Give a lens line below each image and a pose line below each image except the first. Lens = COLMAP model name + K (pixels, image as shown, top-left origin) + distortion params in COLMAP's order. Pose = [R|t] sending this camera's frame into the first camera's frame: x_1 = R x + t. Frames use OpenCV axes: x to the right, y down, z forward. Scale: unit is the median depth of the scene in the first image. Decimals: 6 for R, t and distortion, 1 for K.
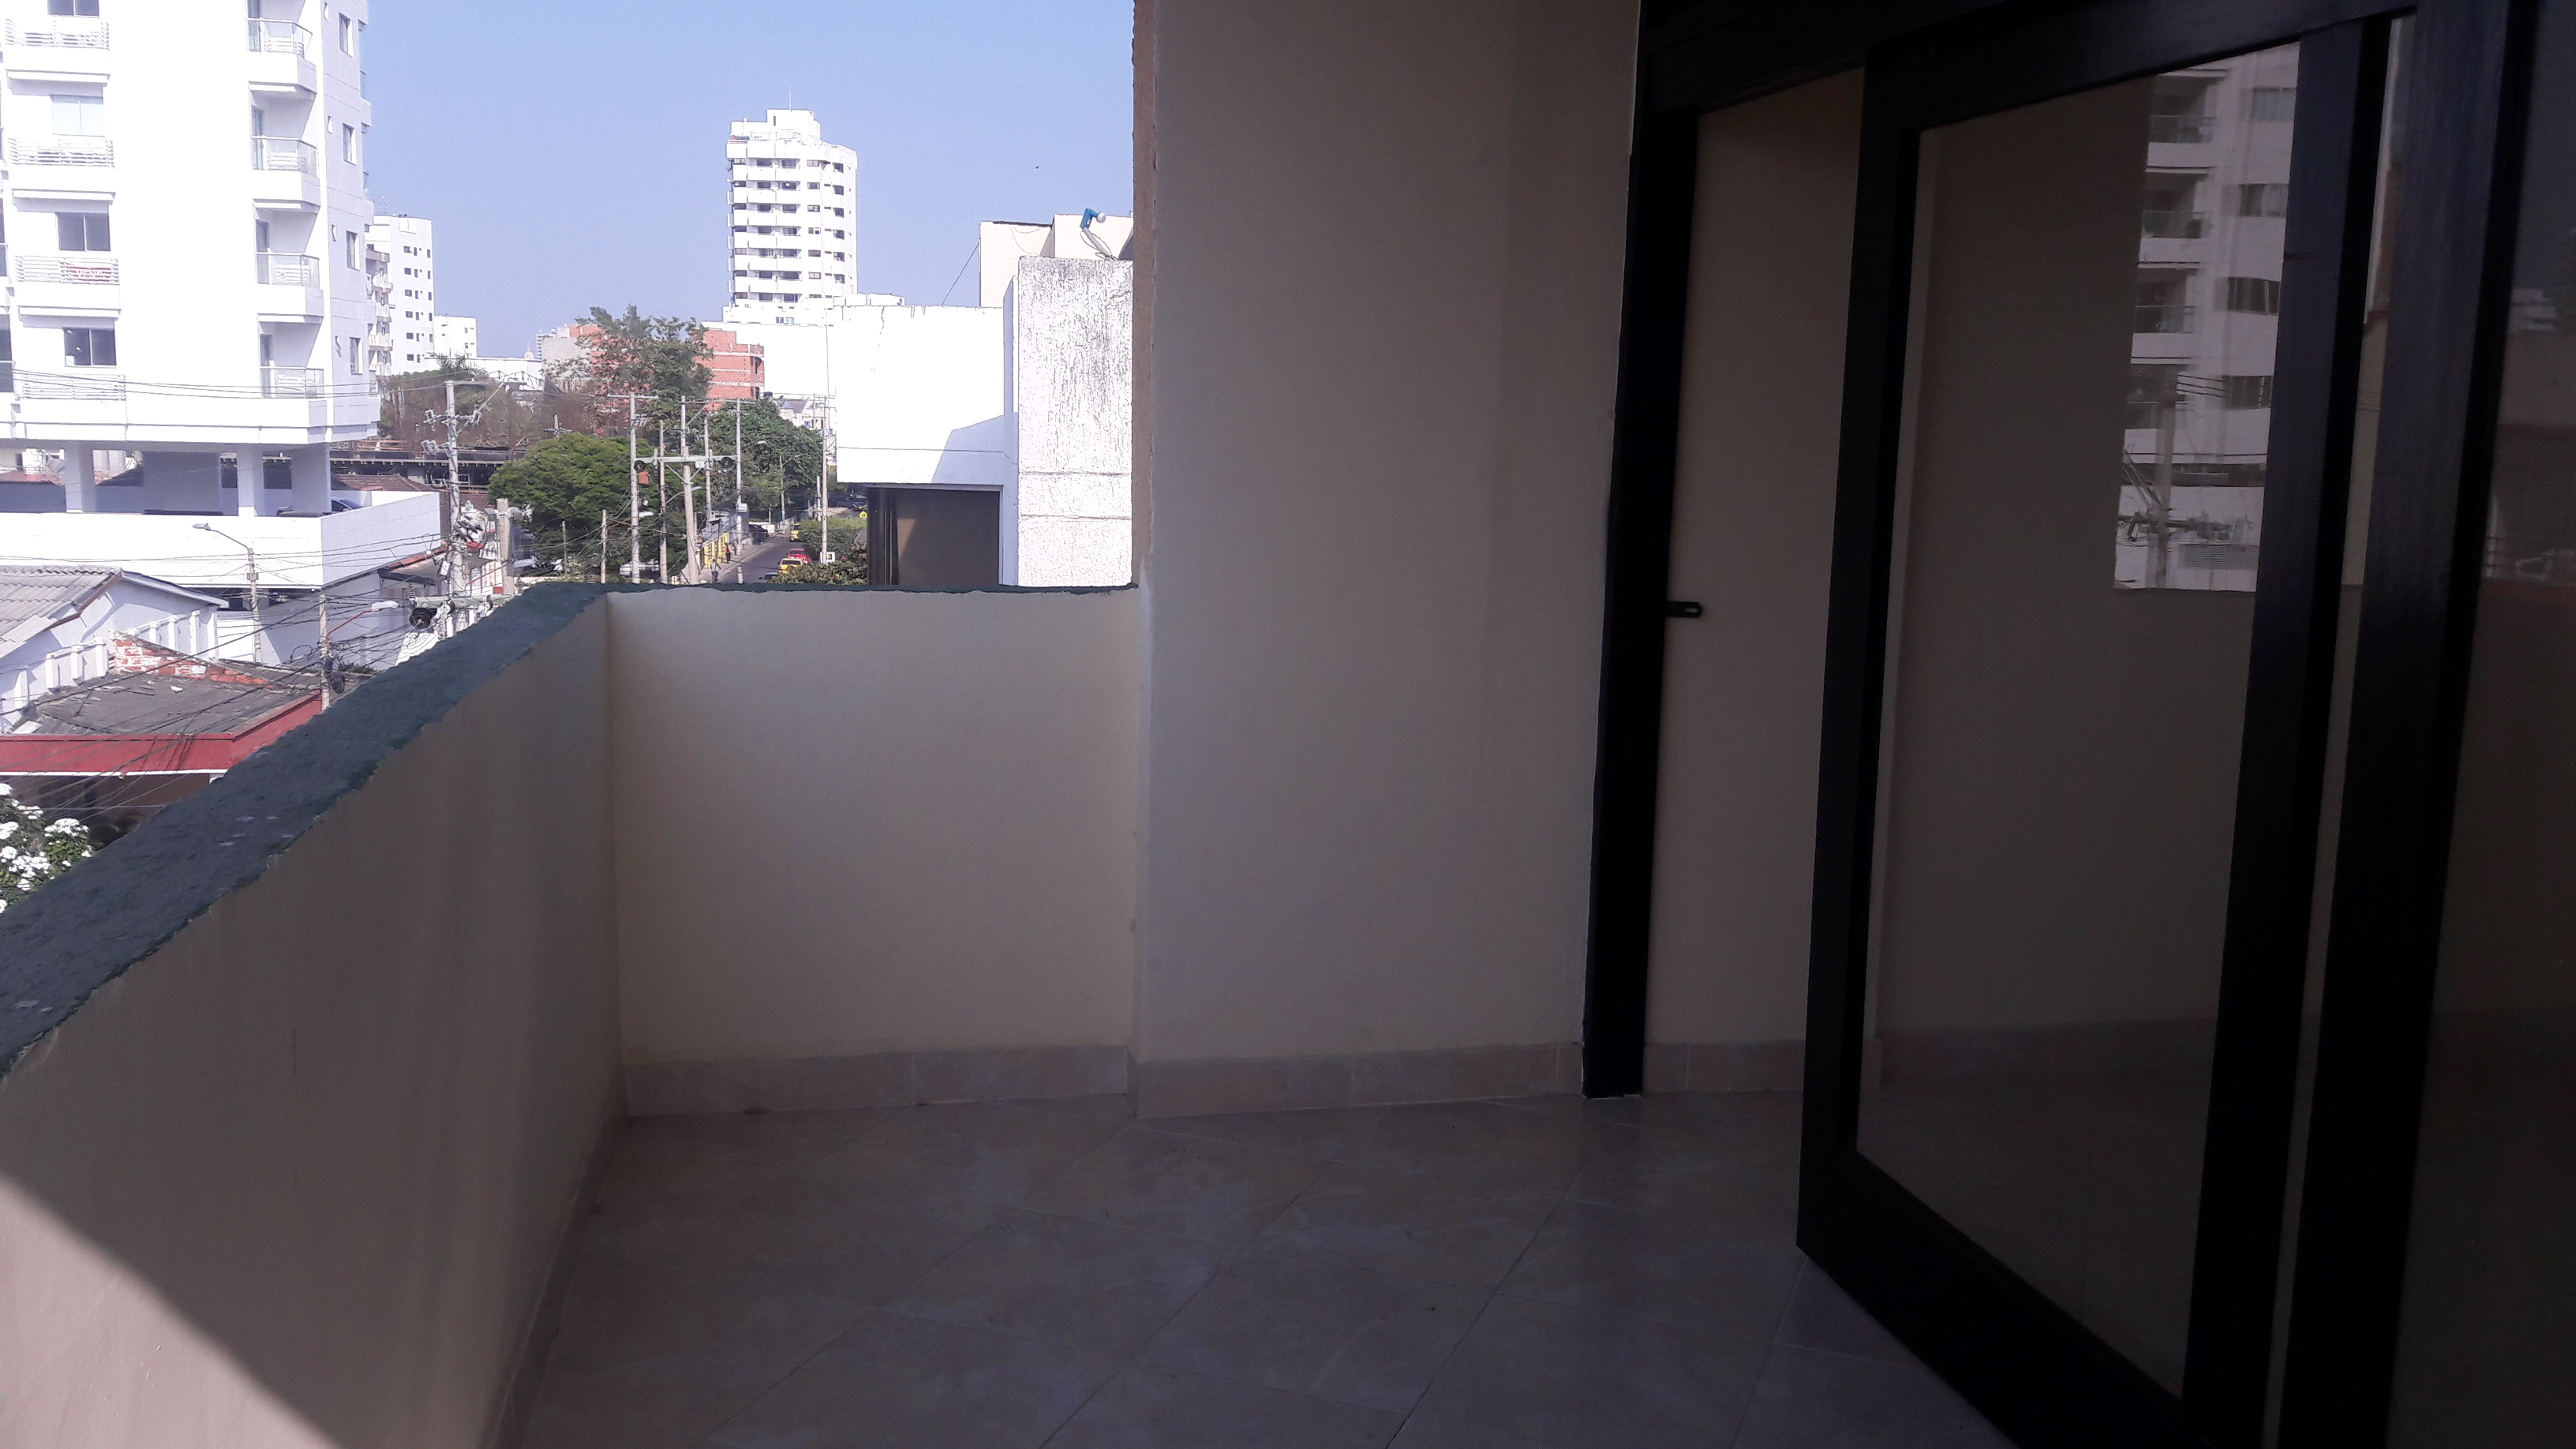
lens RADIAL K [[2224.0, 0, 1288.0], [0, 2224.0, 724.5], [0, 0, 1]] dist [0.058272, -0.120988]
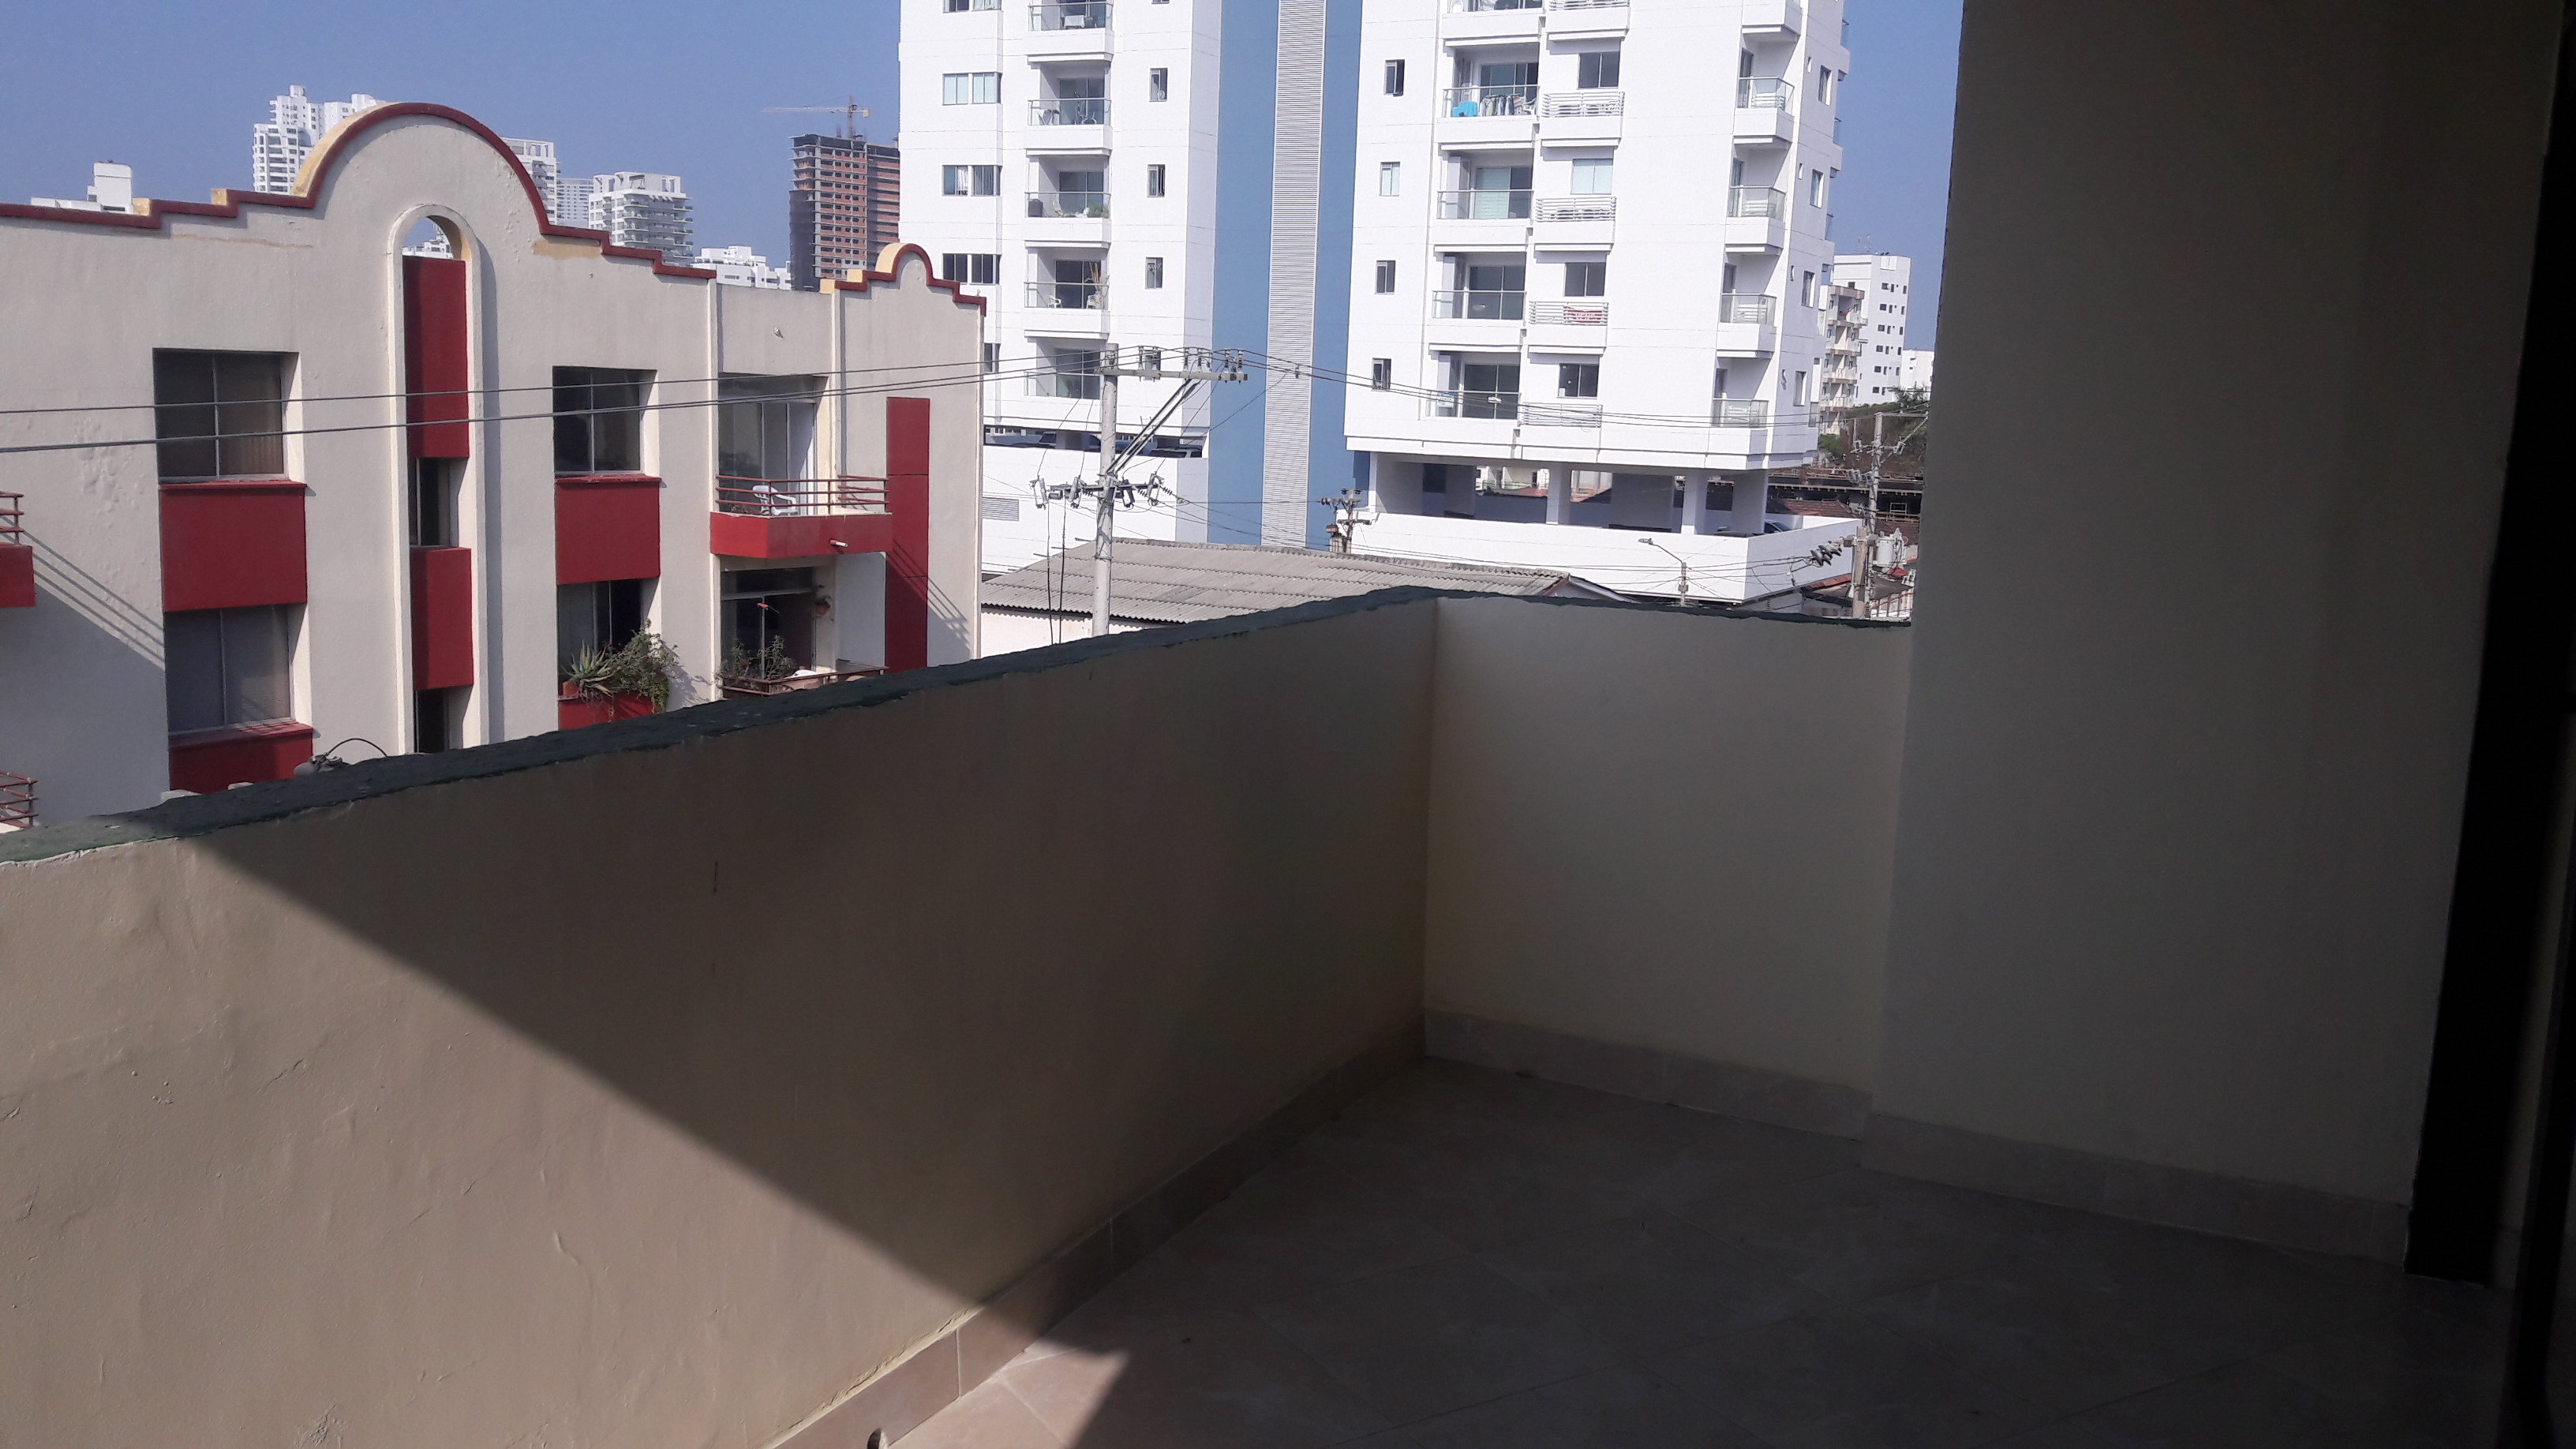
lens RADIAL K [[2222.2, 0, 1279.8], [0, 2222.2, 765.8], [0, 0, 1]] dist [0.217370, -0.666227]
pose [[0.755829, 0.115116, -0.644571, 0.113909], [-0.114450, 0.992496, 0.043048, -0.003344], [0.644689, 0.041234, 0.763332, 0.024975]]
